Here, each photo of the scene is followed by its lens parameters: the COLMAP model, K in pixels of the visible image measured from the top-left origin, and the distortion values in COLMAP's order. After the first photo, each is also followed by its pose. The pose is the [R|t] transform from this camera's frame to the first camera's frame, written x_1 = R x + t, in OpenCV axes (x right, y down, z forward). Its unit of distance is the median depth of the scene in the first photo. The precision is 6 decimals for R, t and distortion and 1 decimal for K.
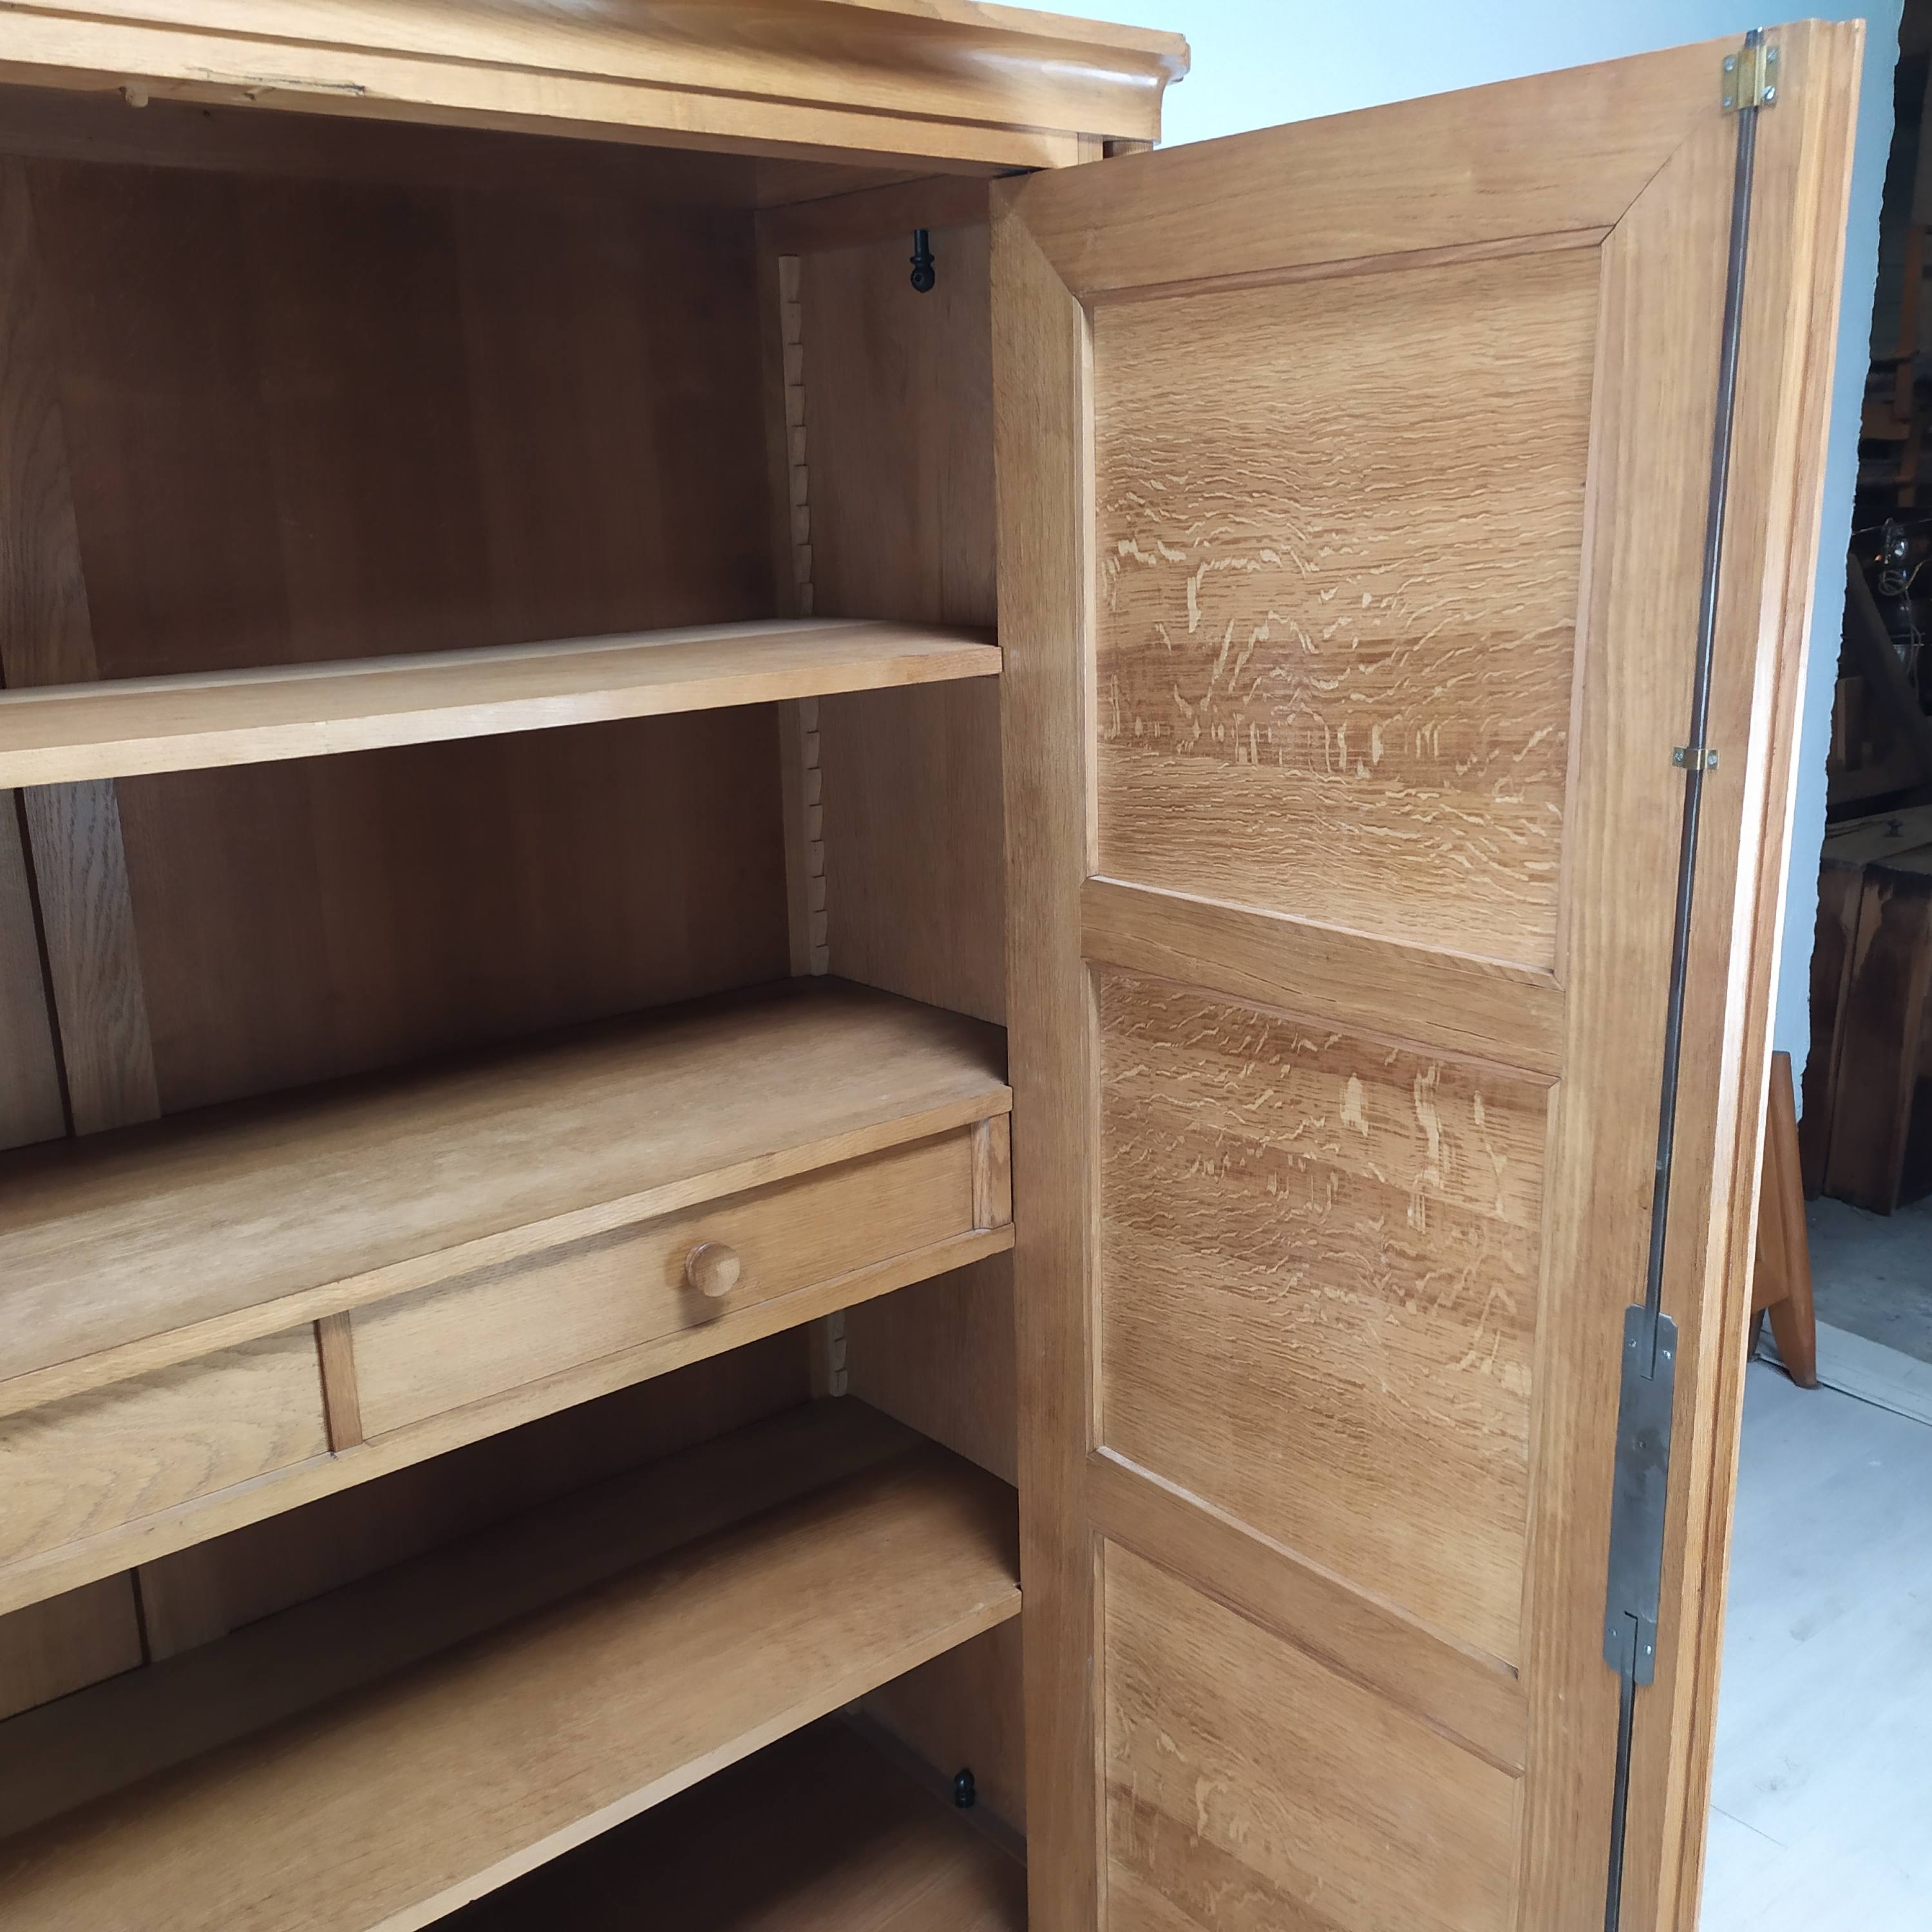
lens RADIAL K [[1937.9, 0, 966.0], [0, 1937.9, 966.0], [0, 0, 1]] dist [0.048962, -0.027451]
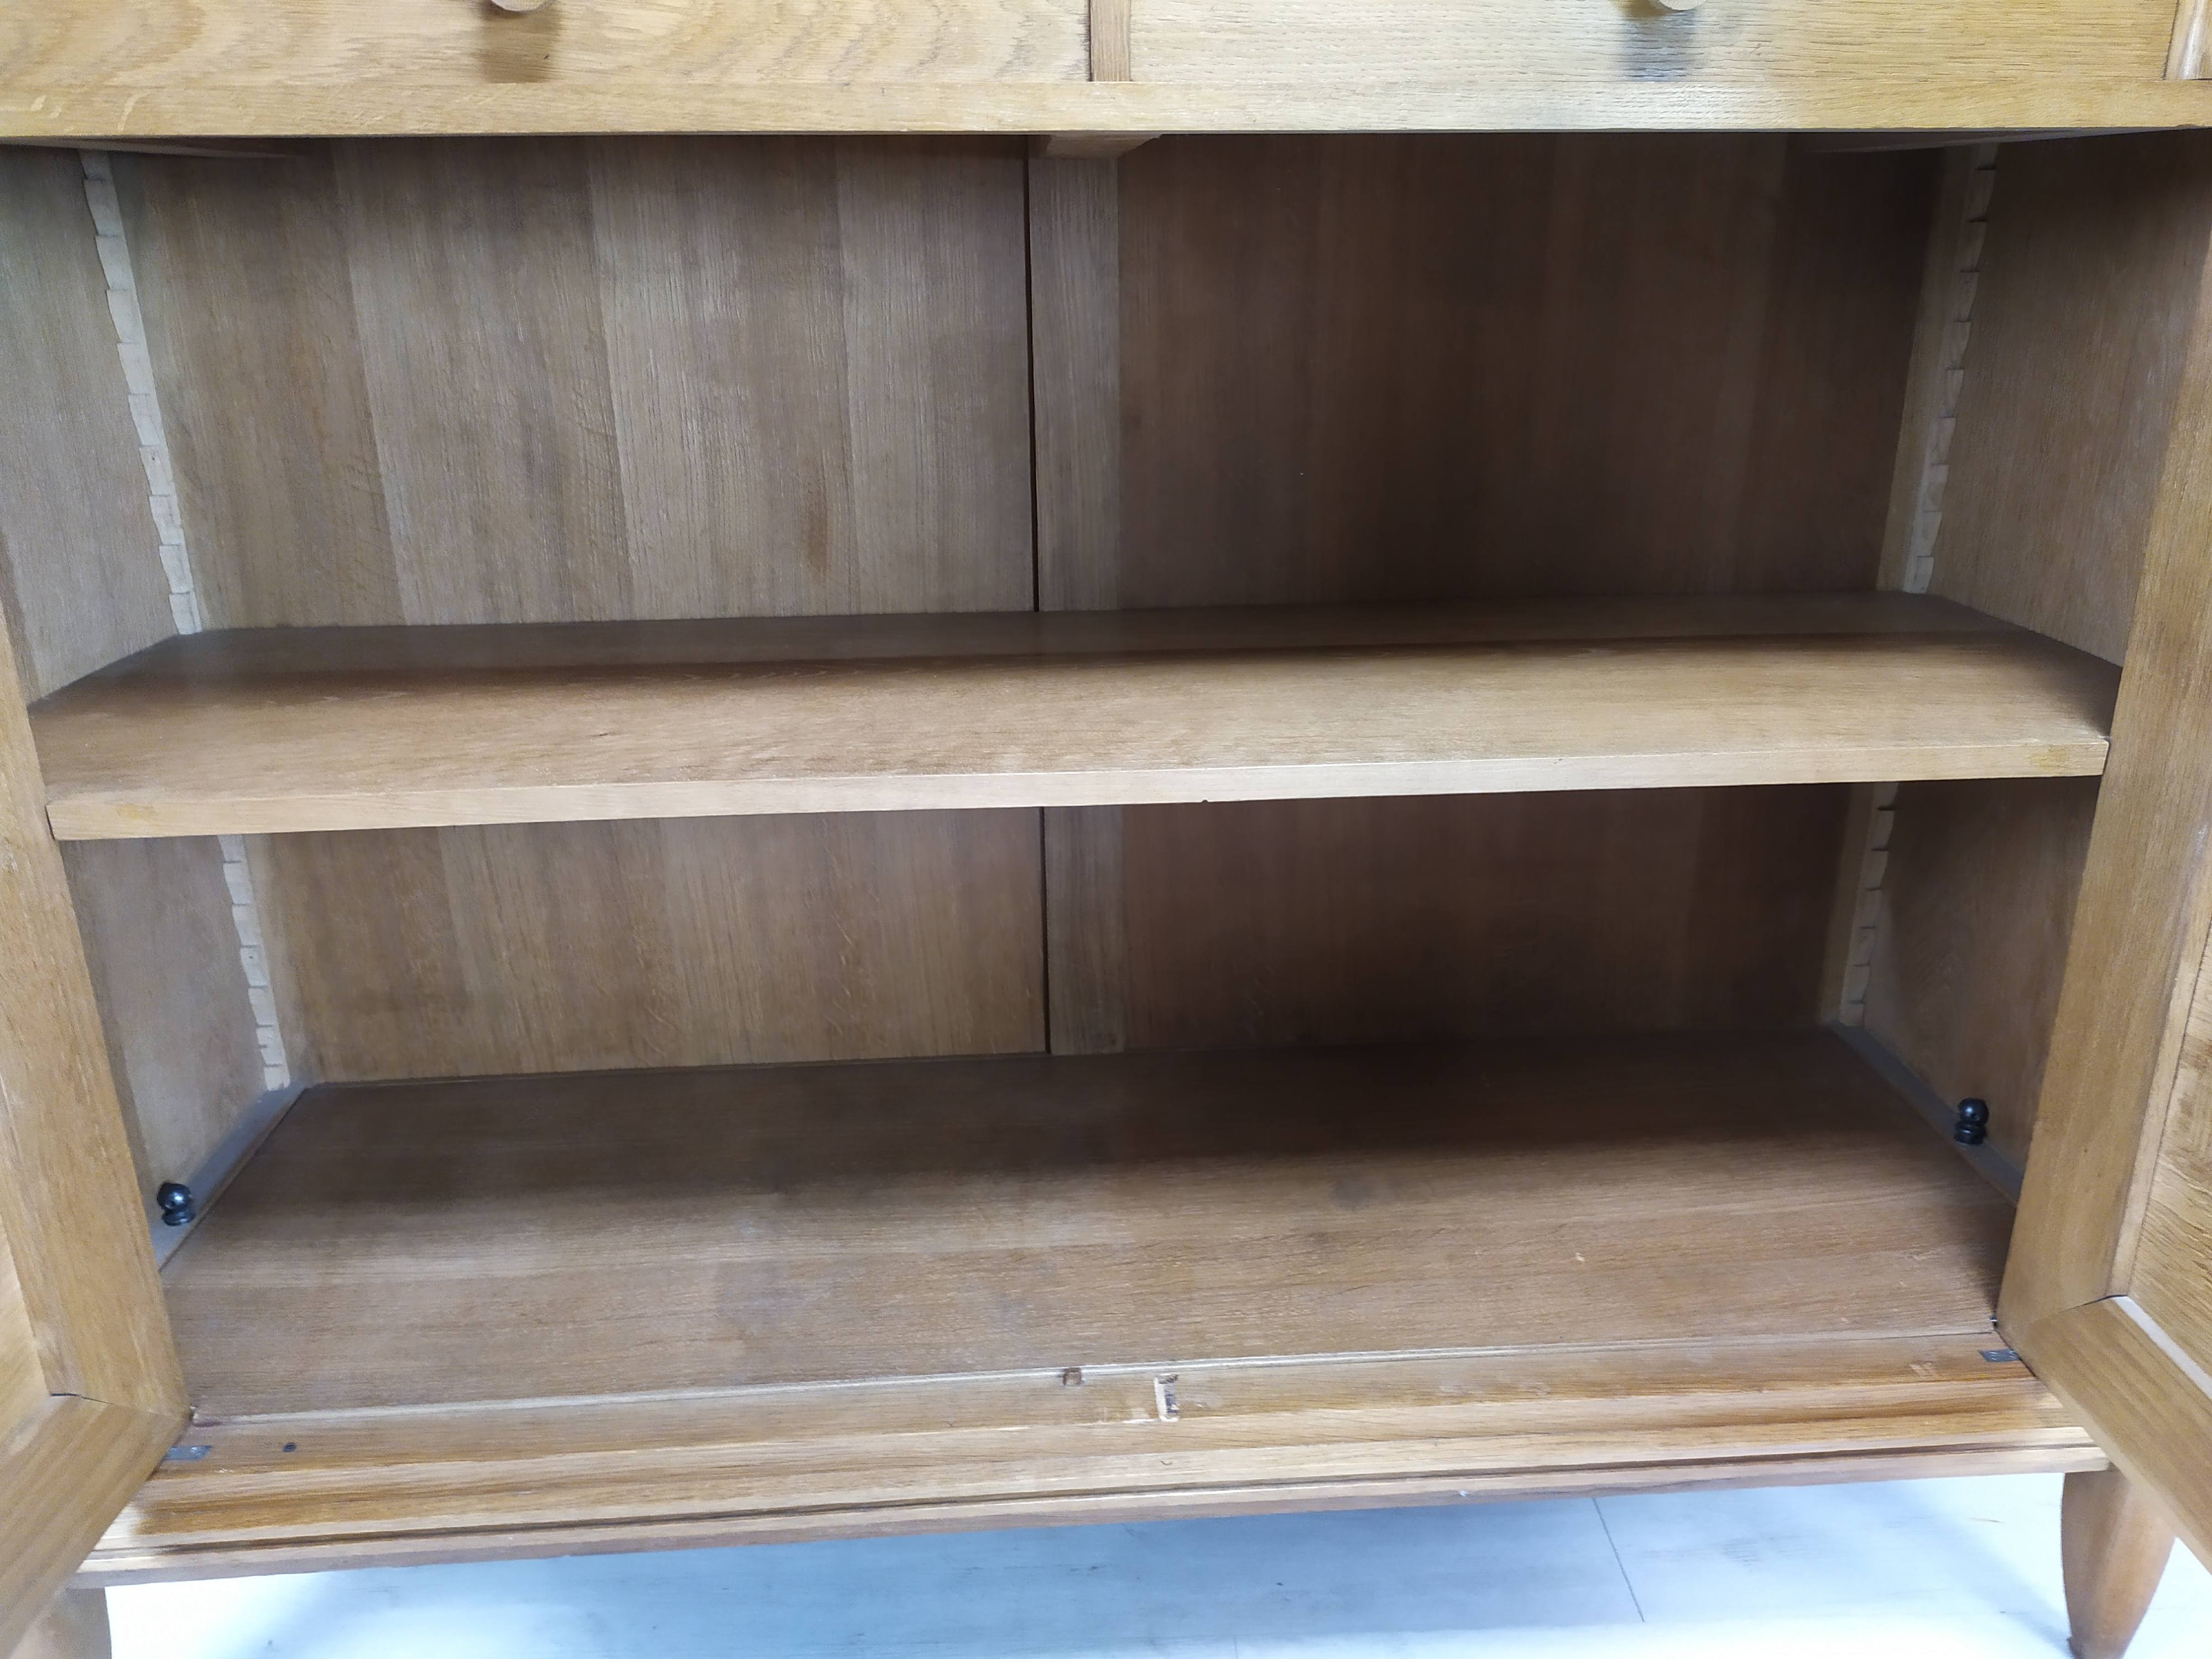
lens RADIAL K [[1680.5, 0, 1106.0], [0, 1680.5, 829.5], [0, 0, 1]] dist [0.034445, 0.000335]
pose [[0.801957, 0.216454, -0.556788, 0.084116], [-0.163589, 0.975992, 0.143800, 0.325608], [0.574546, -0.024237, 0.818113, 0.336207]]
